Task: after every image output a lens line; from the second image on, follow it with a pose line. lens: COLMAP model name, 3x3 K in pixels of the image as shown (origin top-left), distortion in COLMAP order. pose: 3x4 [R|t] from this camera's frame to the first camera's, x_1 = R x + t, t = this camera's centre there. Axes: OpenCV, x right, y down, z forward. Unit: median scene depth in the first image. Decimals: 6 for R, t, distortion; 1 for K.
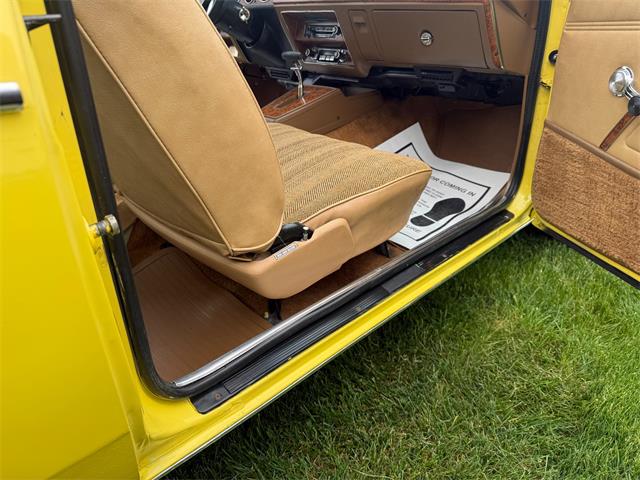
lens RADIAL K [[453.4, 0, 320.0], [0, 453.4, 240.0], [0, 0, 1]] dist [0.036143, -0.052284]
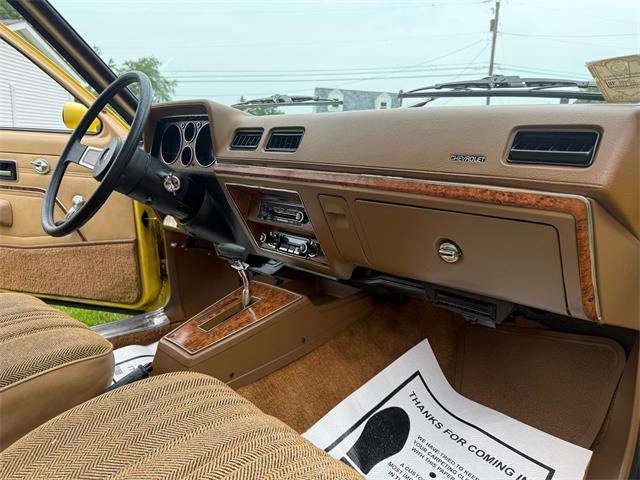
lens RADIAL K [[443.4, 0, 319.0], [0, 443.4, 247.0], [0, 0, 1]] dist [0.146398, -0.224449]
pose [[0.999398, 0.033334, 0.009598, 0.052011], [-0.030046, 0.970123, -0.240745, -0.247812], [-0.017336, 0.240312, 0.970541, 0.366035]]
